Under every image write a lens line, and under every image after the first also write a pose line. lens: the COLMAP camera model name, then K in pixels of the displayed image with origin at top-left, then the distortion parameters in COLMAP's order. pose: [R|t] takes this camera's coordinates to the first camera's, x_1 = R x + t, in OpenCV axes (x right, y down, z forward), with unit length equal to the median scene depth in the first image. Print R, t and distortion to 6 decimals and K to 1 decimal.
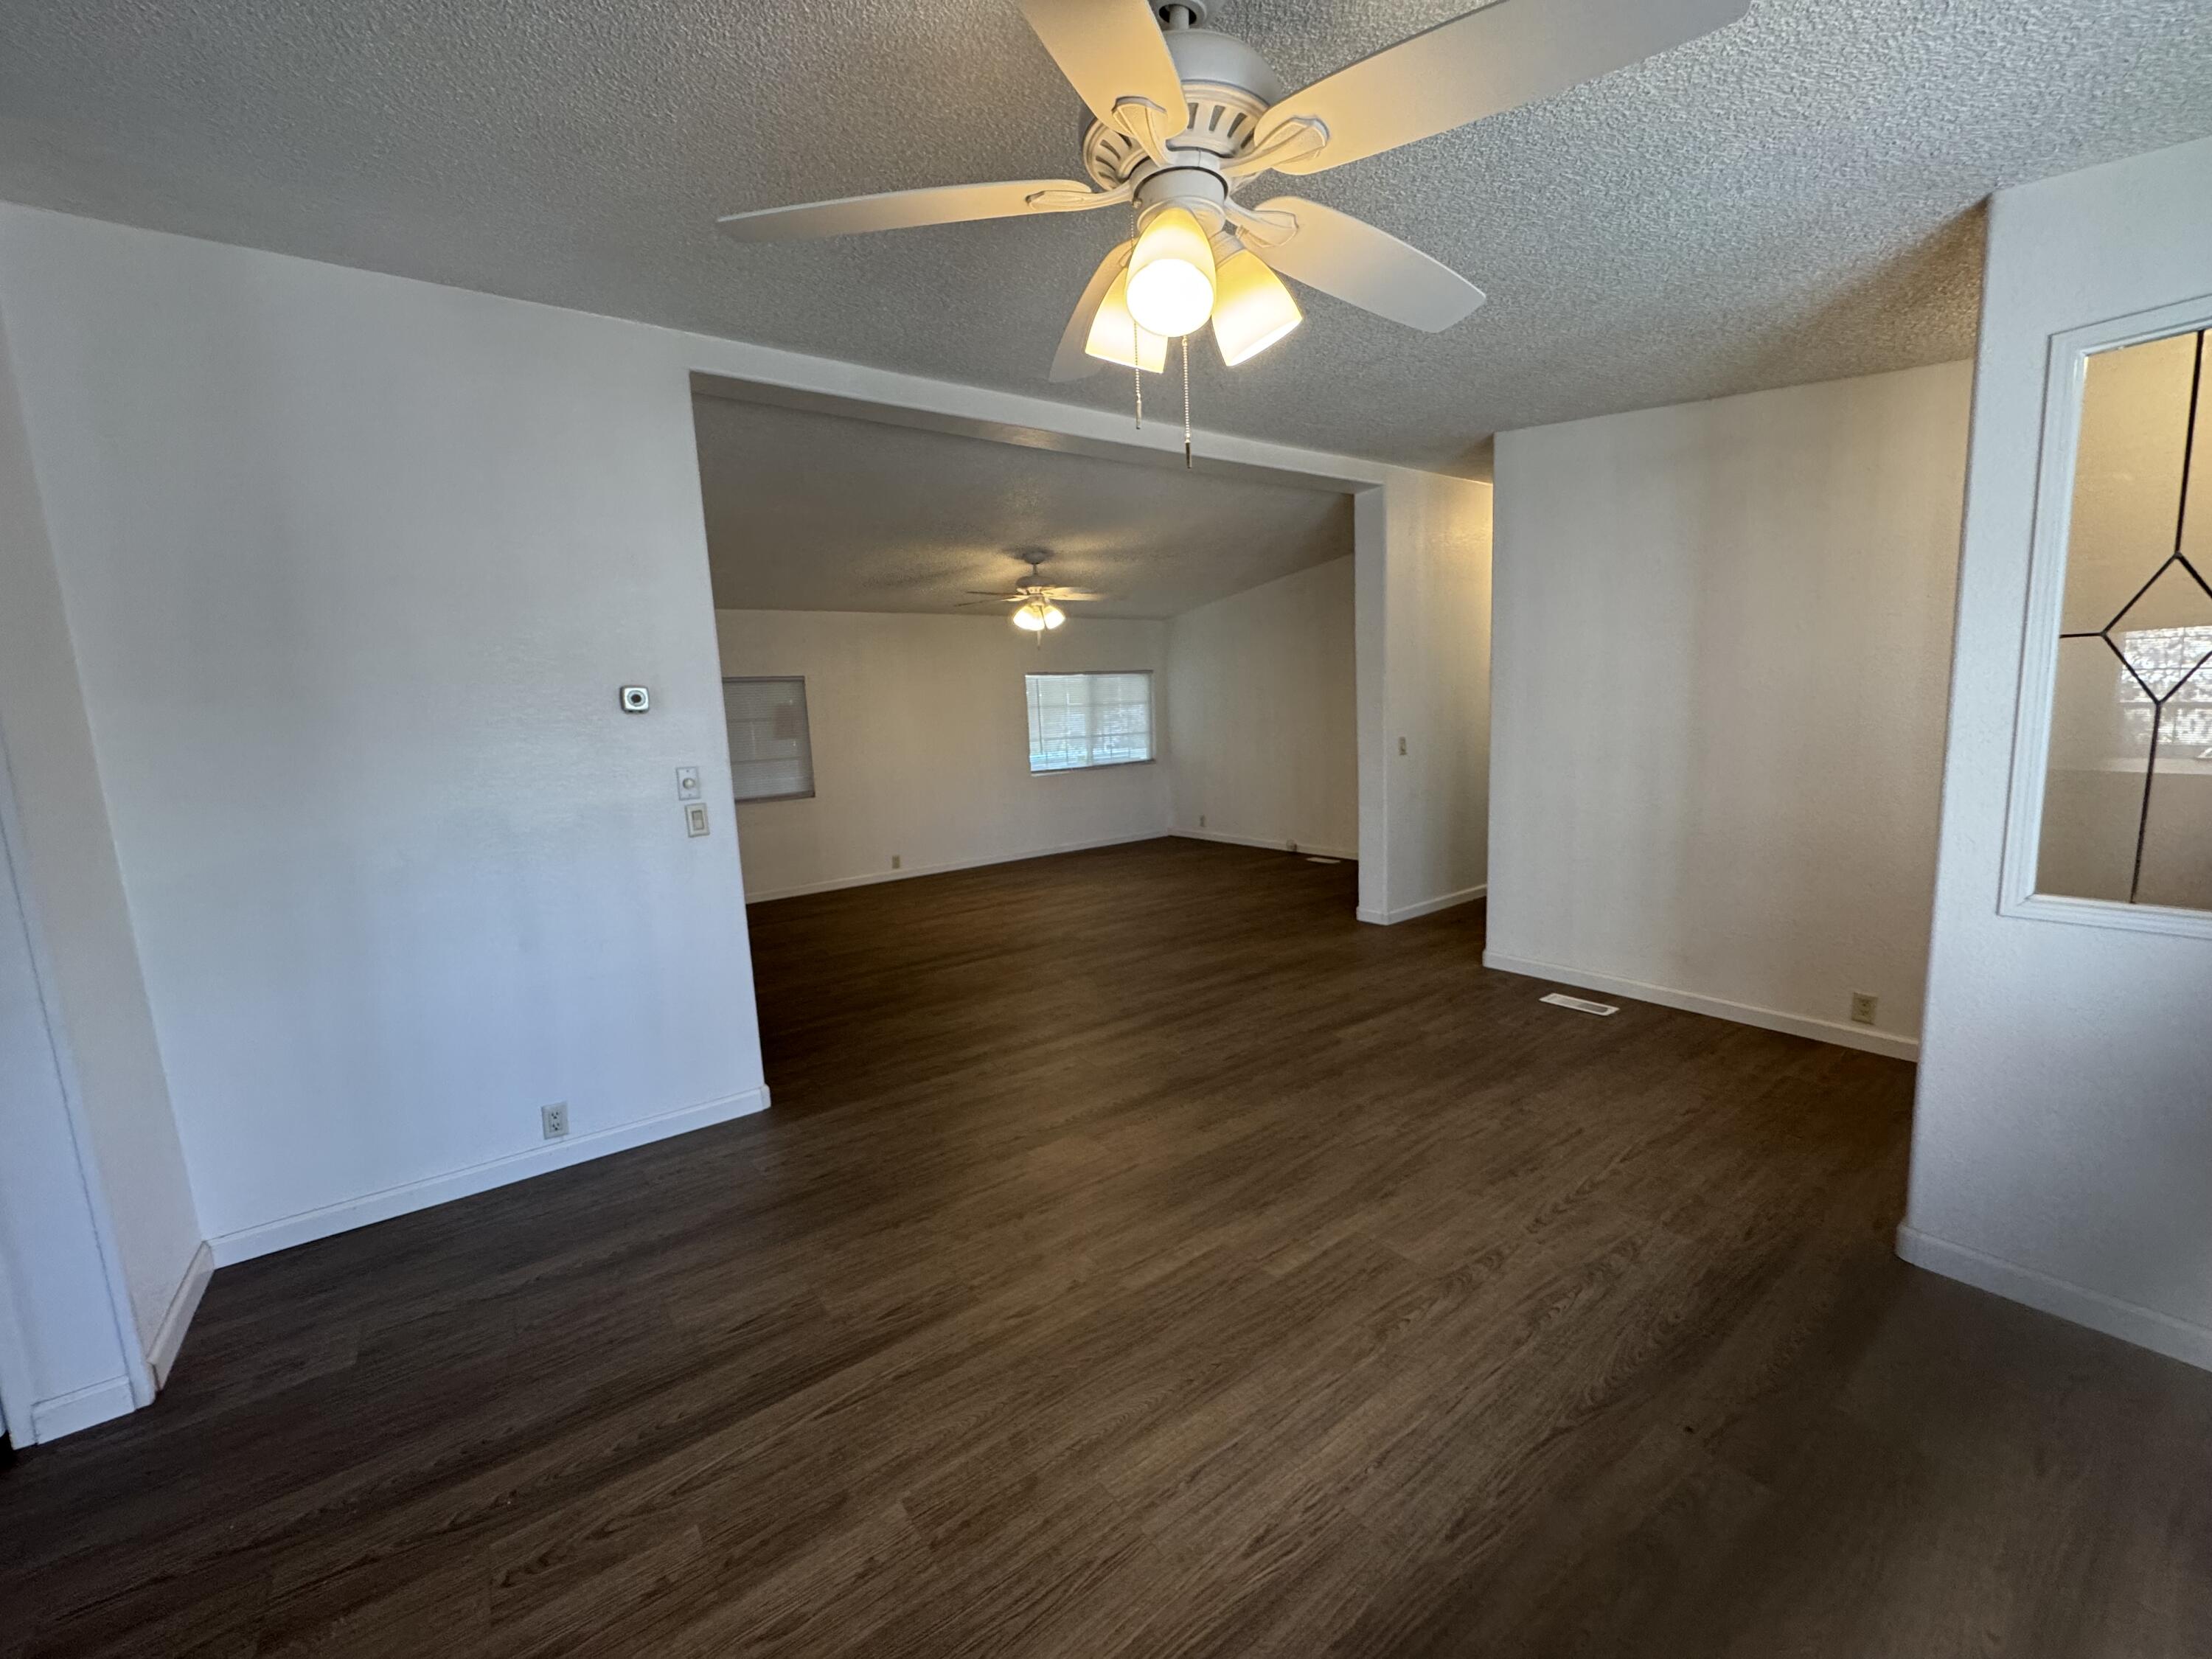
lens RADIAL K [[879.4, 0, 1106.0], [0, 879.4, 829.5], [0, 0, 1]] dist [-0.001276, -0.000154]
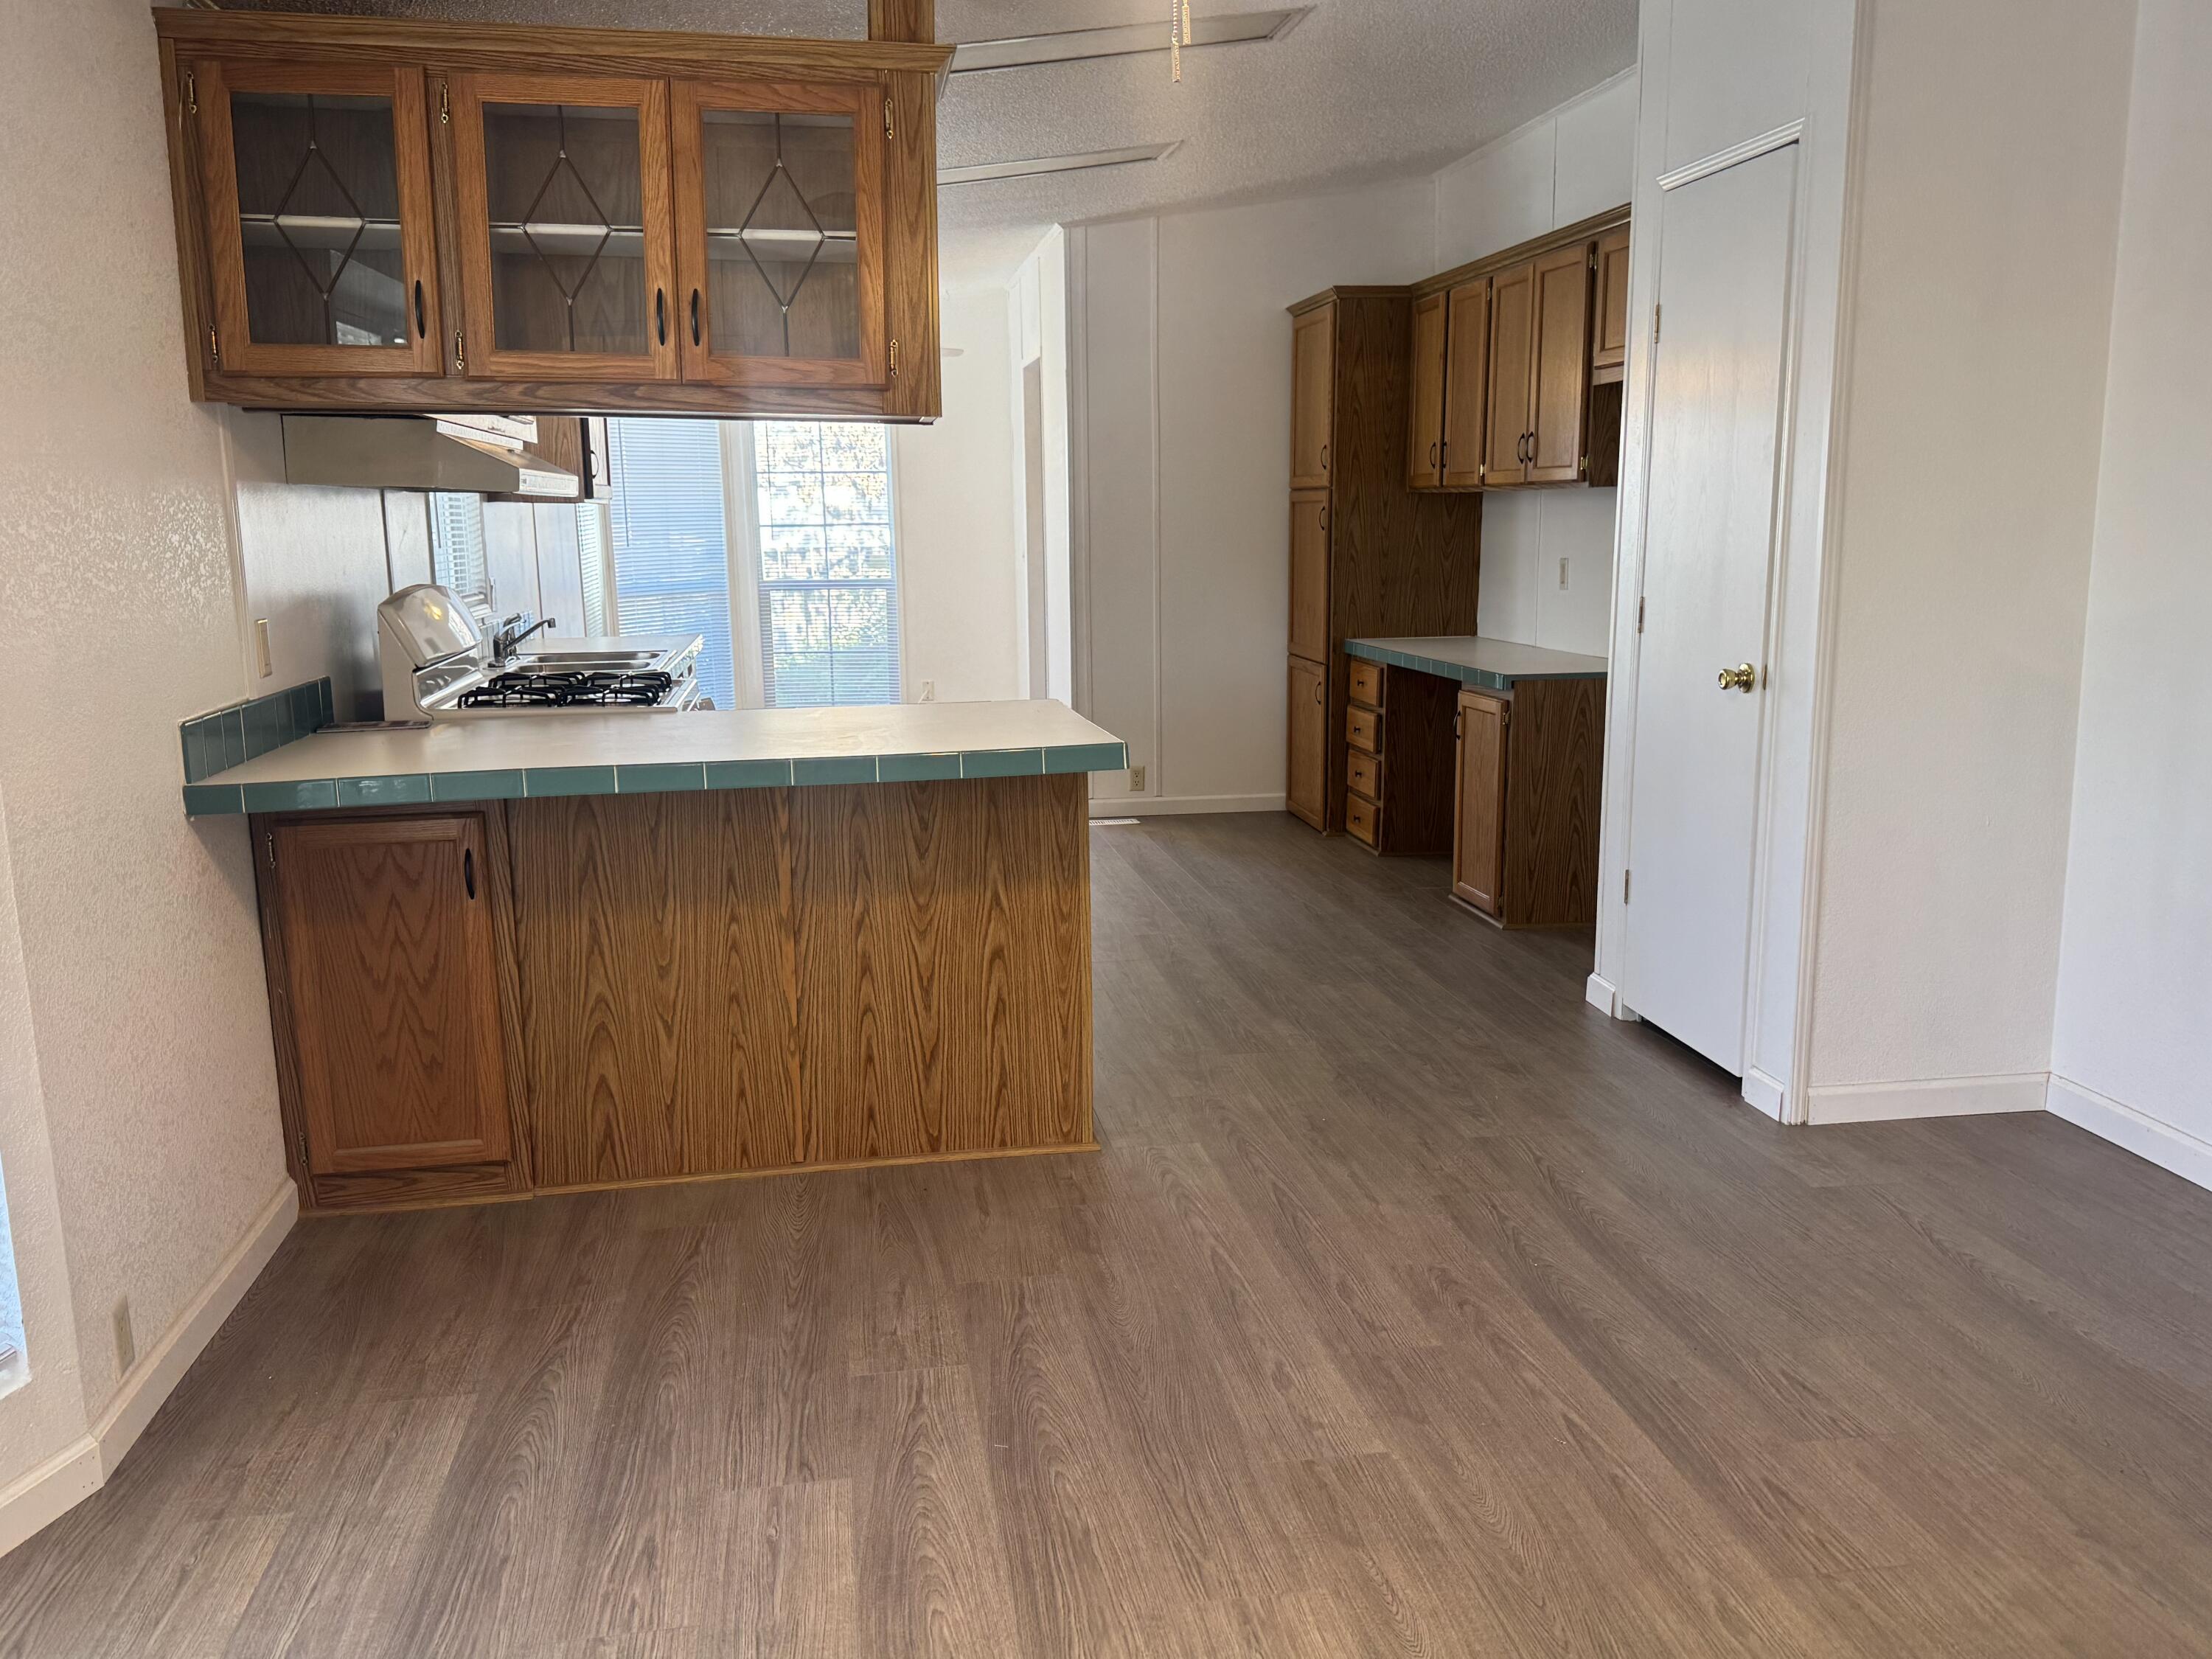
lens RADIAL K [[1759.8, 0, 1098.4], [0, 1759.8, 833.6], [0, 0, 1]] dist [0.176794, -0.353402]
pose [[-0.455581, 0.214072, -0.864071, 0.566622], [-0.090161, 0.954567, 0.284030, -0.098908], [0.885617, 0.207304, -0.415582, 0.646436]]
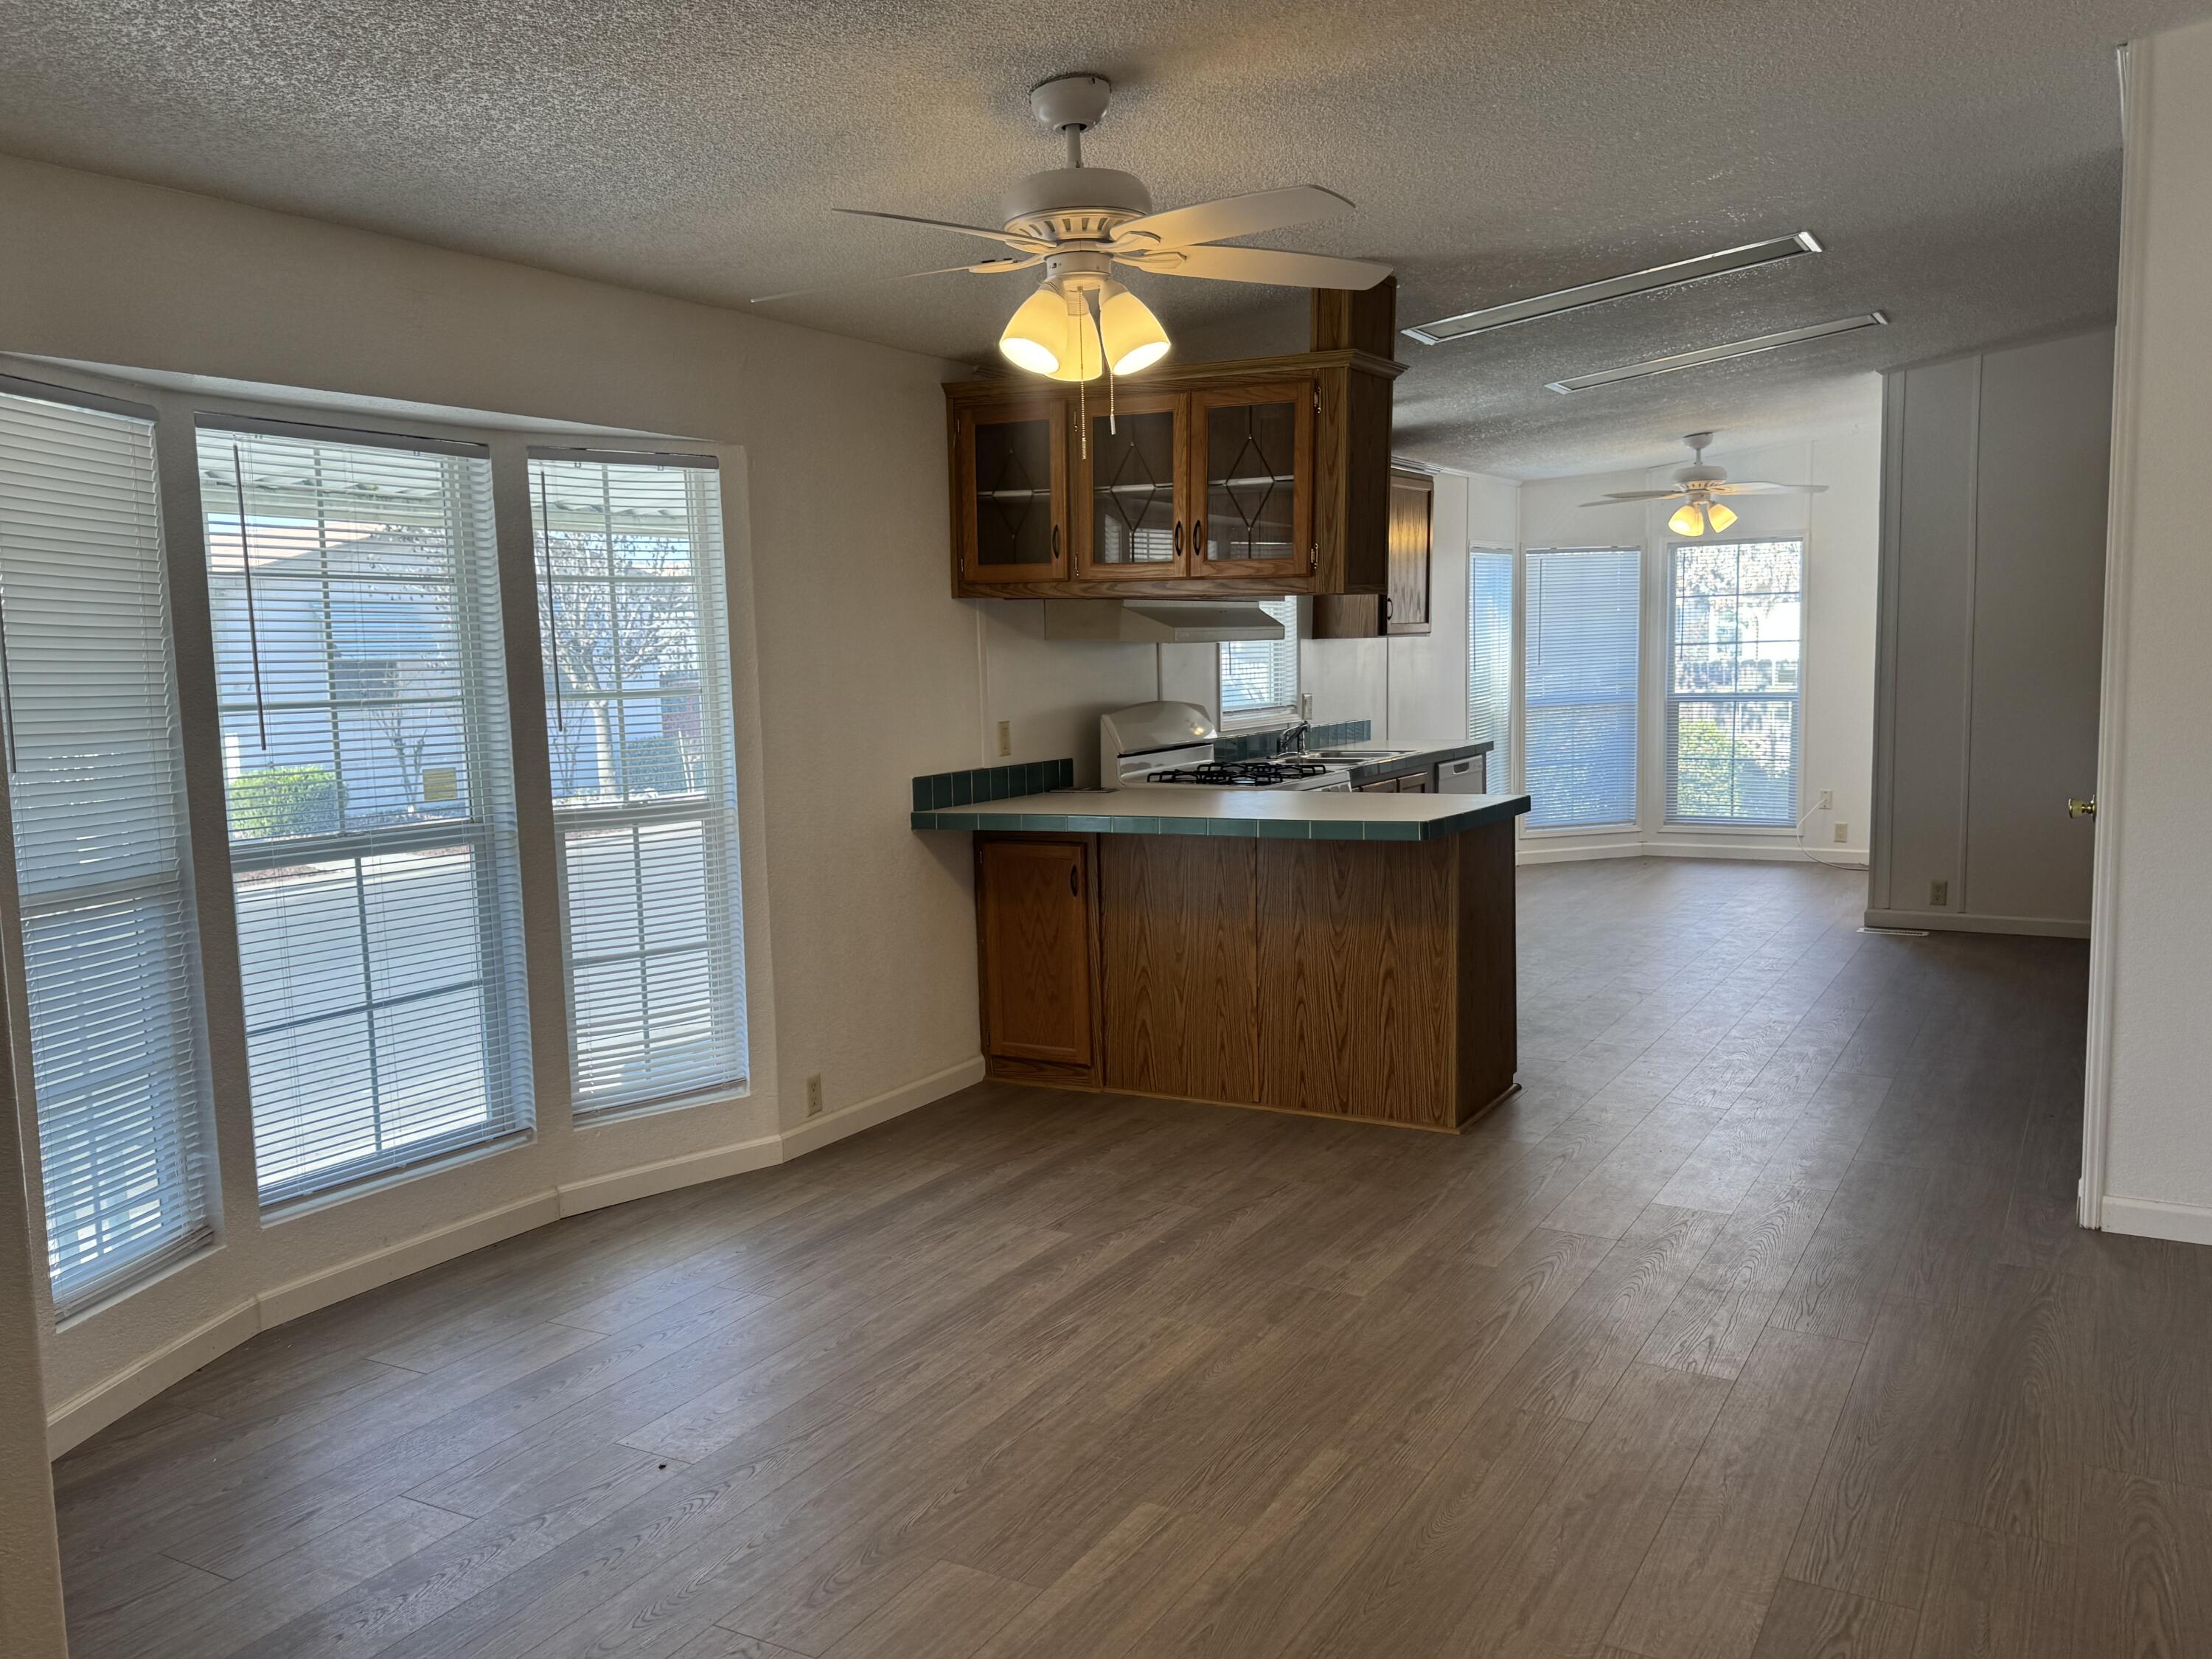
lens RADIAL K [[1759.8, 0, 1098.4], [0, 1759.8, 833.6], [0, 0, 1]] dist [0.176794, -0.353402]
pose [[-0.909576, 0.115308, -0.399219, 0.472543], [0.009621, 0.966315, 0.257183, -0.220318], [0.415426, 0.230086, -0.880046, 1.373321]]
